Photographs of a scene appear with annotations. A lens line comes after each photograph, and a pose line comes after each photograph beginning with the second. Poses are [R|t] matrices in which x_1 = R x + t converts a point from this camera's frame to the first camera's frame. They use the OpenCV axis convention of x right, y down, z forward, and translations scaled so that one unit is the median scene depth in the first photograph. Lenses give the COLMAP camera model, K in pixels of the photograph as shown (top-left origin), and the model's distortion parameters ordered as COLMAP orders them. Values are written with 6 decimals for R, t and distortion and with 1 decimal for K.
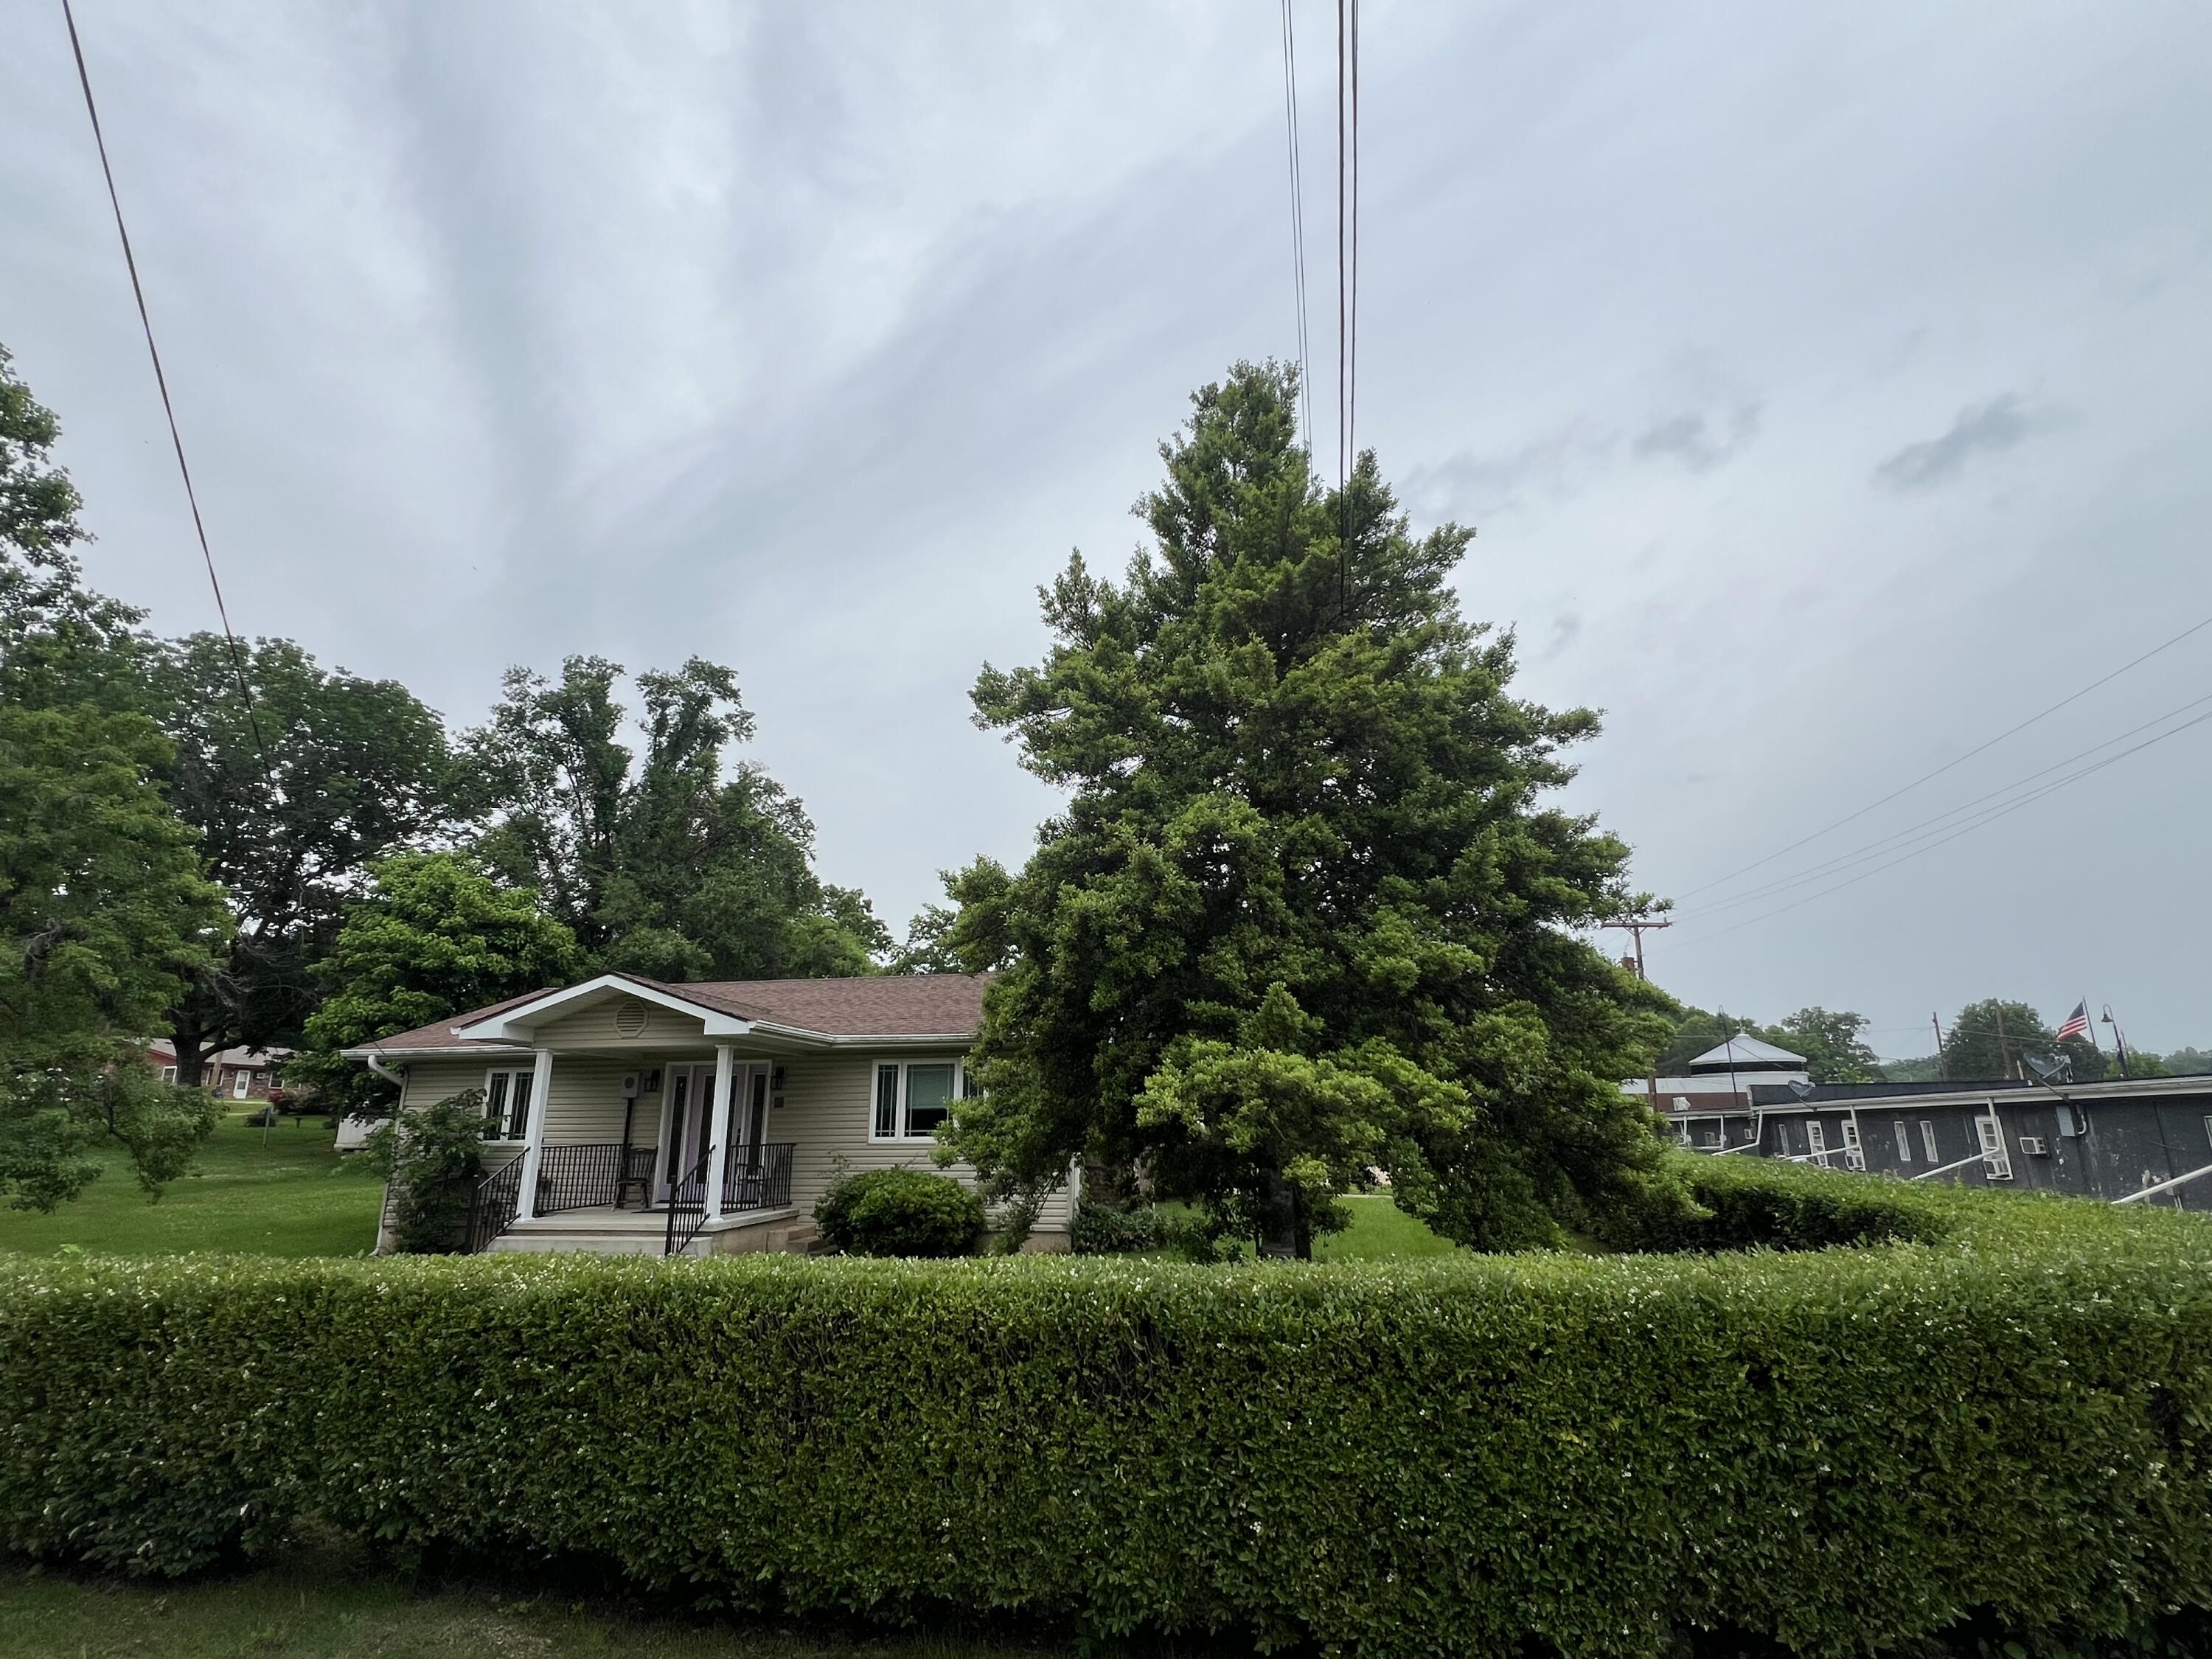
lens RADIAL K [[1083.2, 0, 1106.0], [0, 1083.2, 829.5], [0, 0, 1]] dist [-0.000686, -0.000113]
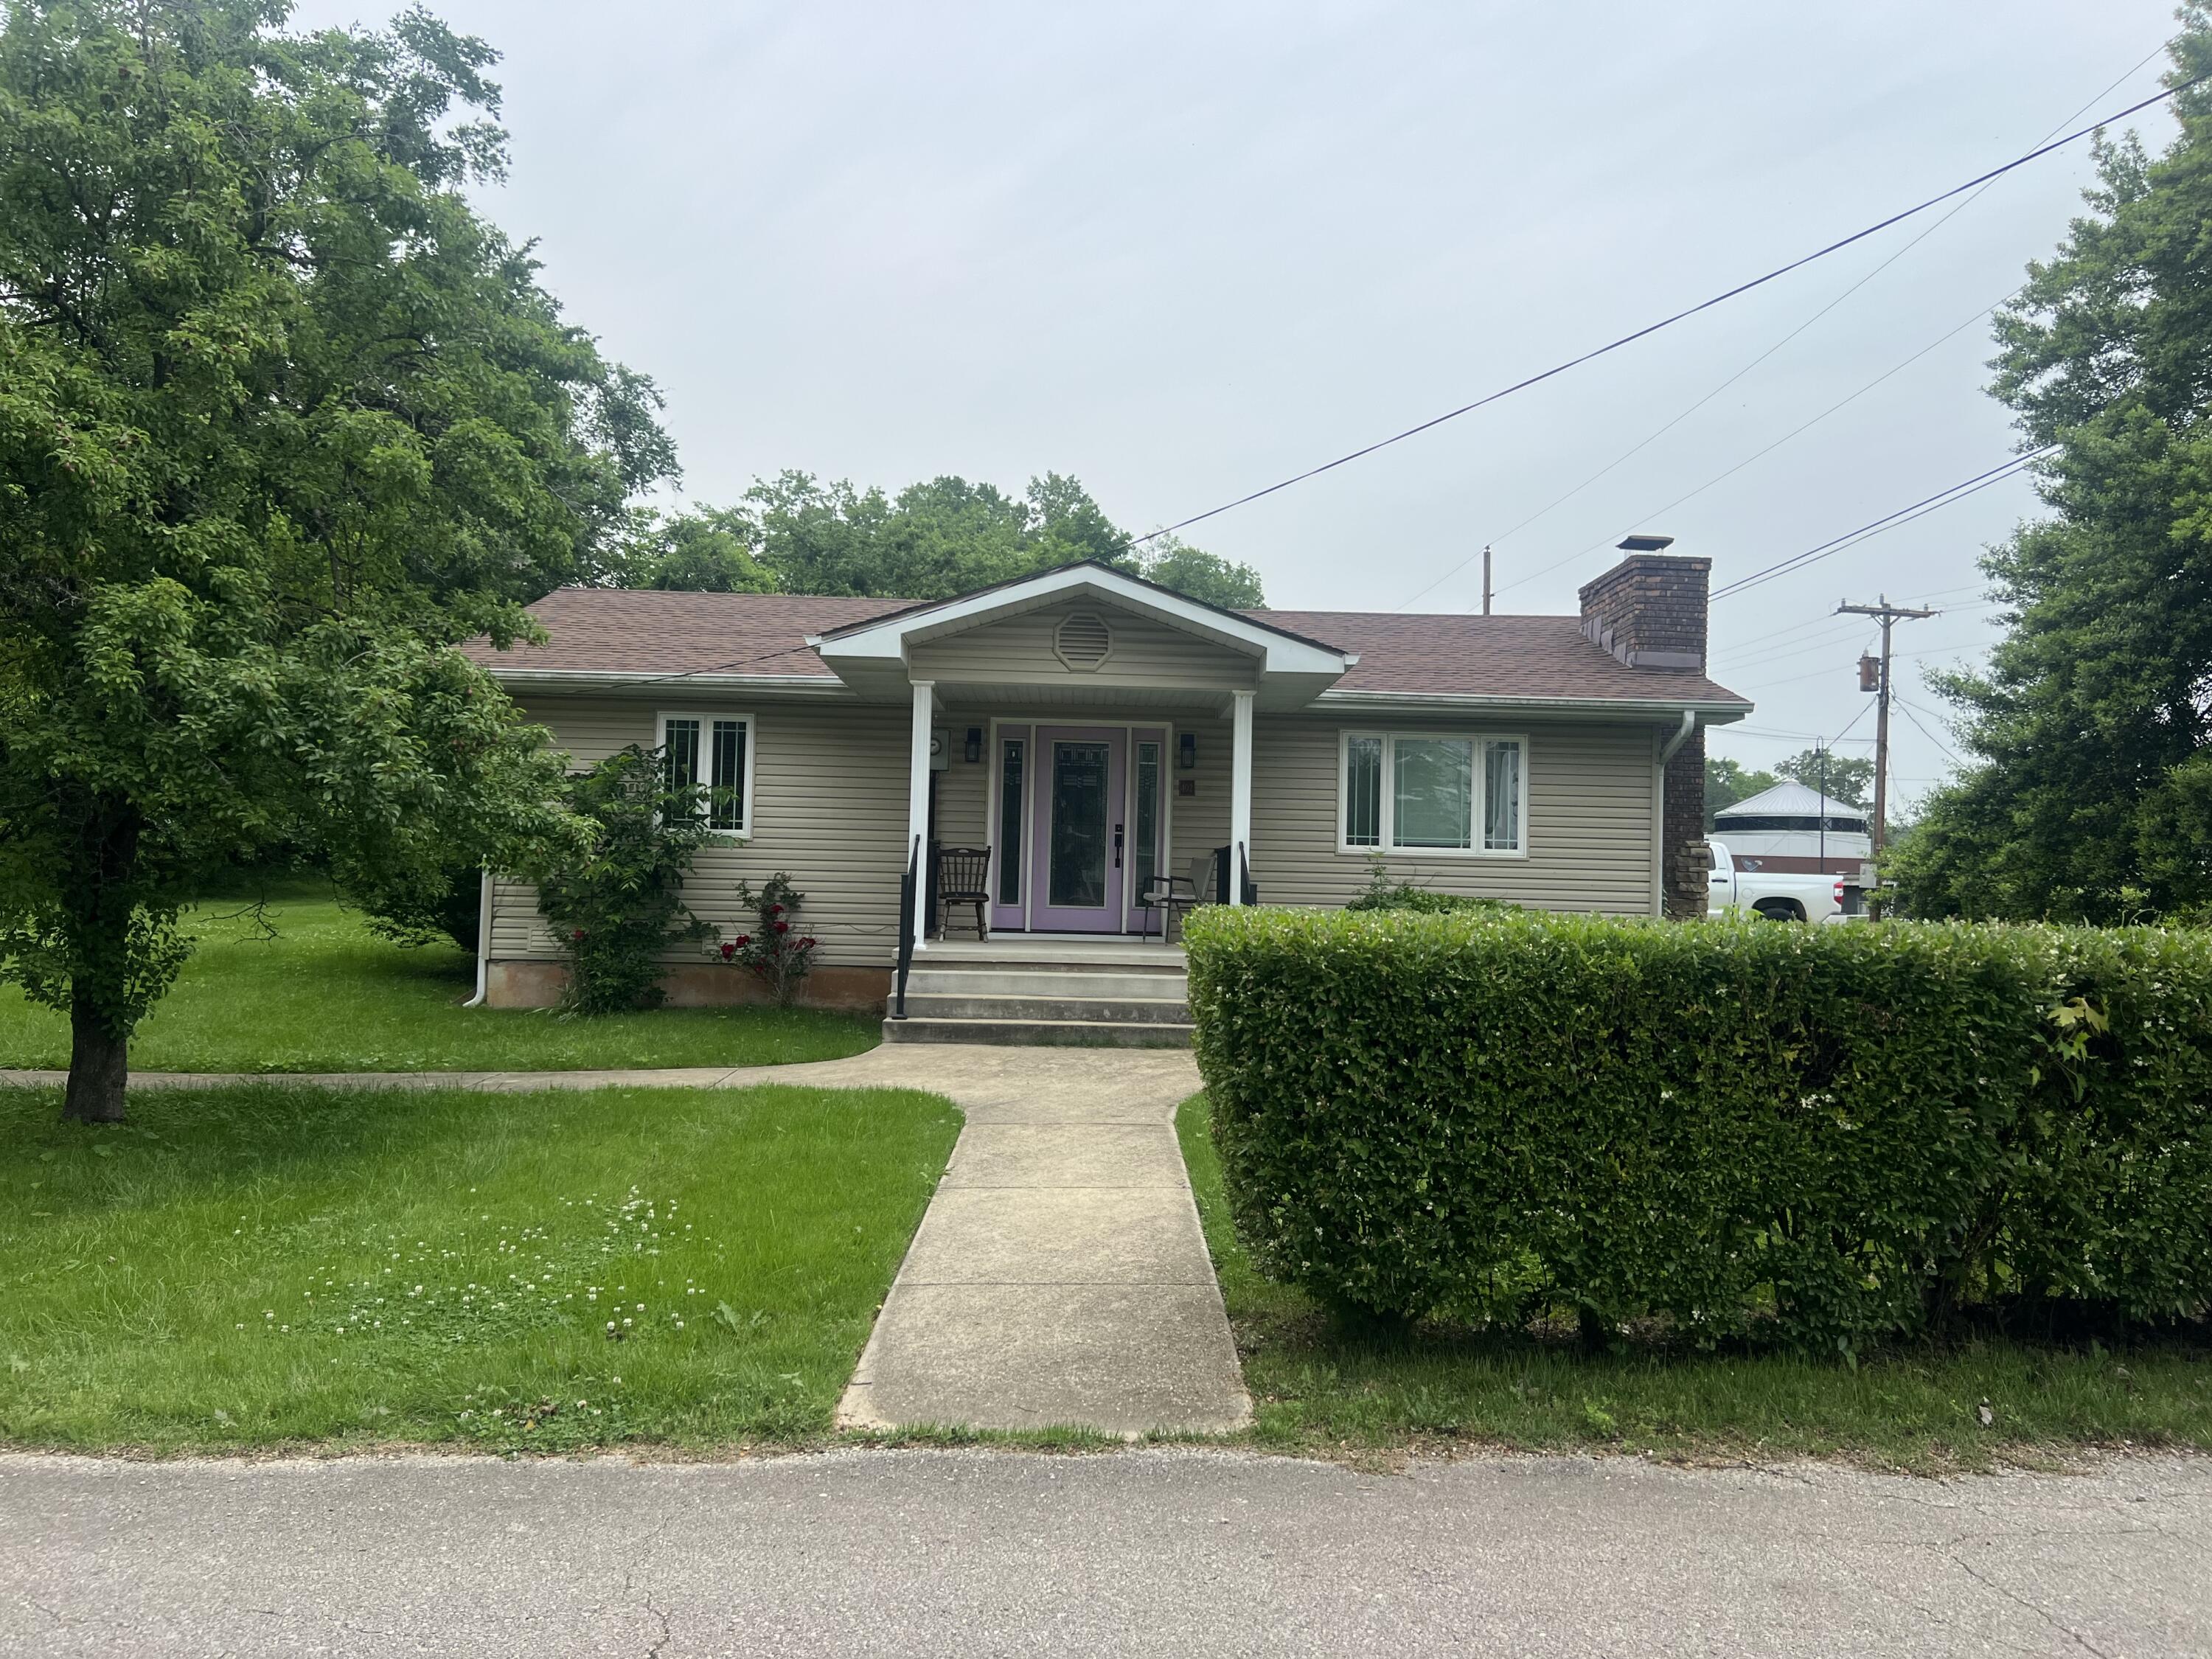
lens RADIAL K [[1665.8, 0, 1104.3], [0, 1665.8, 822.2], [0, 0, 1]] dist [0.089640, -0.119960]
pose [[0.980717, 0.043432, 0.190546, -0.512042], [-0.086419, 0.970866, 0.223495, 0.052408], [-0.175288, -0.235653, 0.955899, 0.054490]]
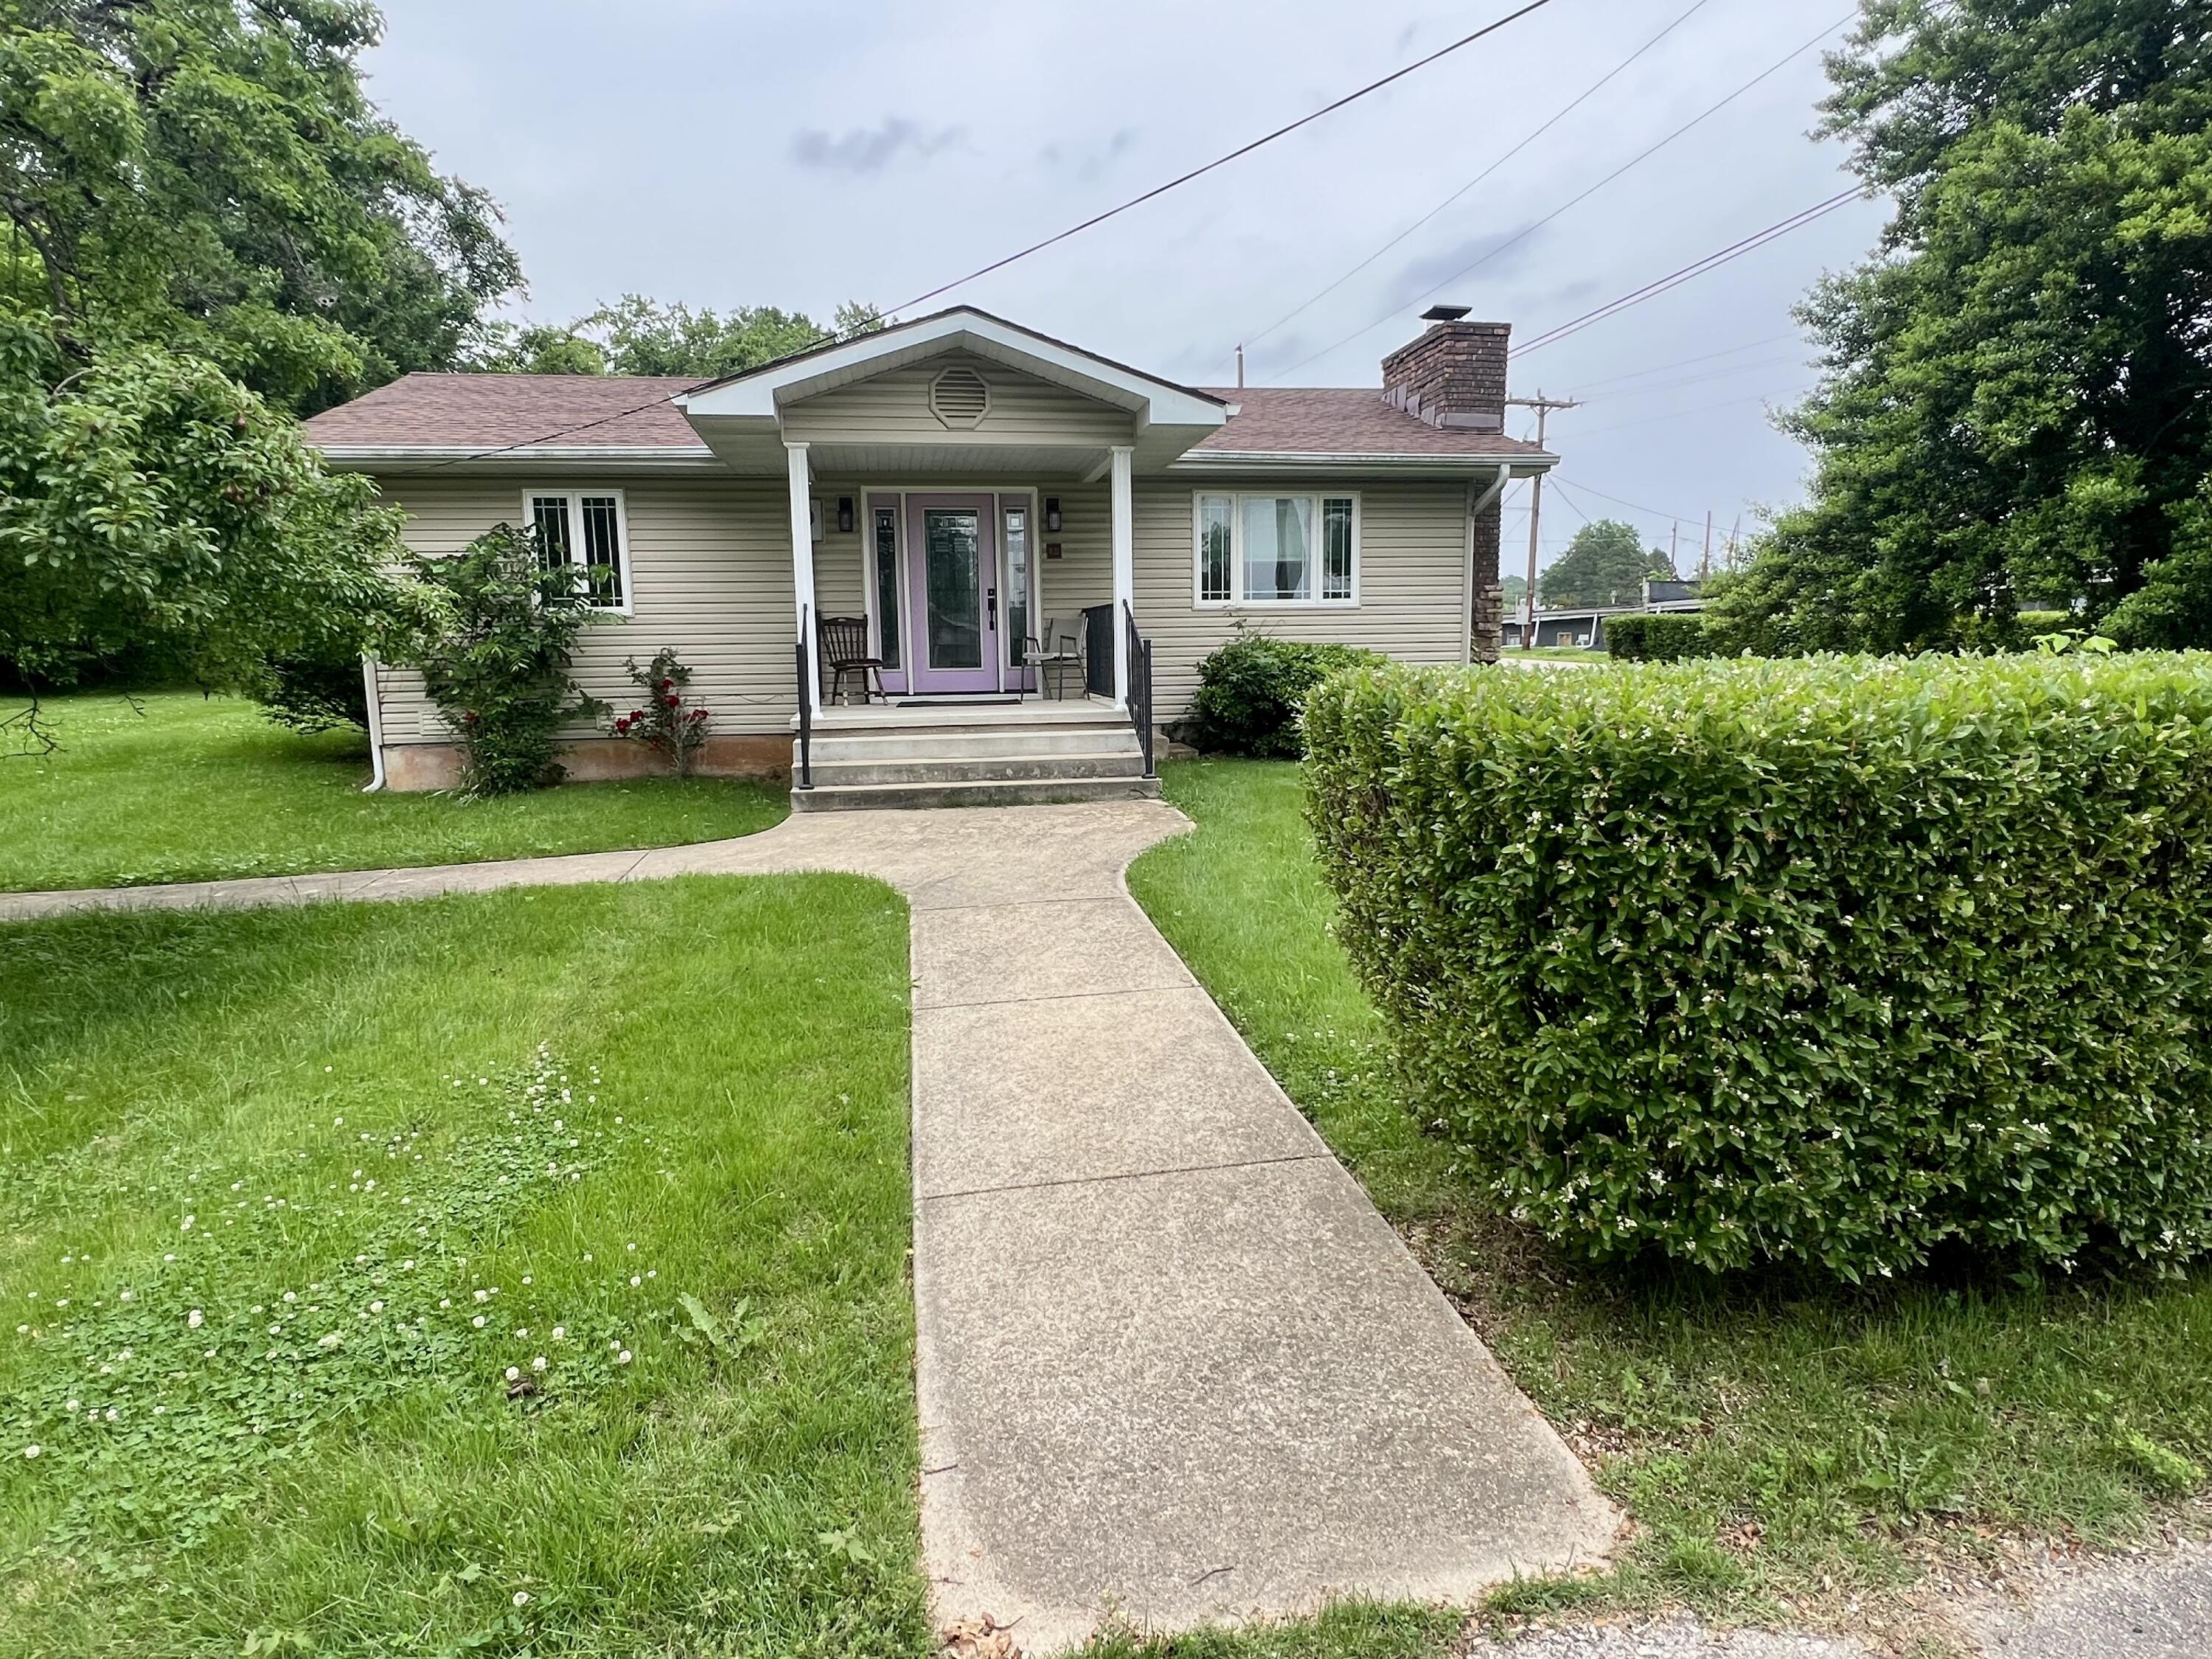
lens RADIAL K [[1259.5, 0, 1102.0], [0, 1259.5, 860.2], [0, 0, 1]] dist [-0.000870, 0.001959]
pose [[0.943406, -0.058720, 0.326400, -0.517579], [-0.084125, 0.909638, 0.406795, 0.099242], [-0.320793, -0.411231, 0.853218, 0.222150]]
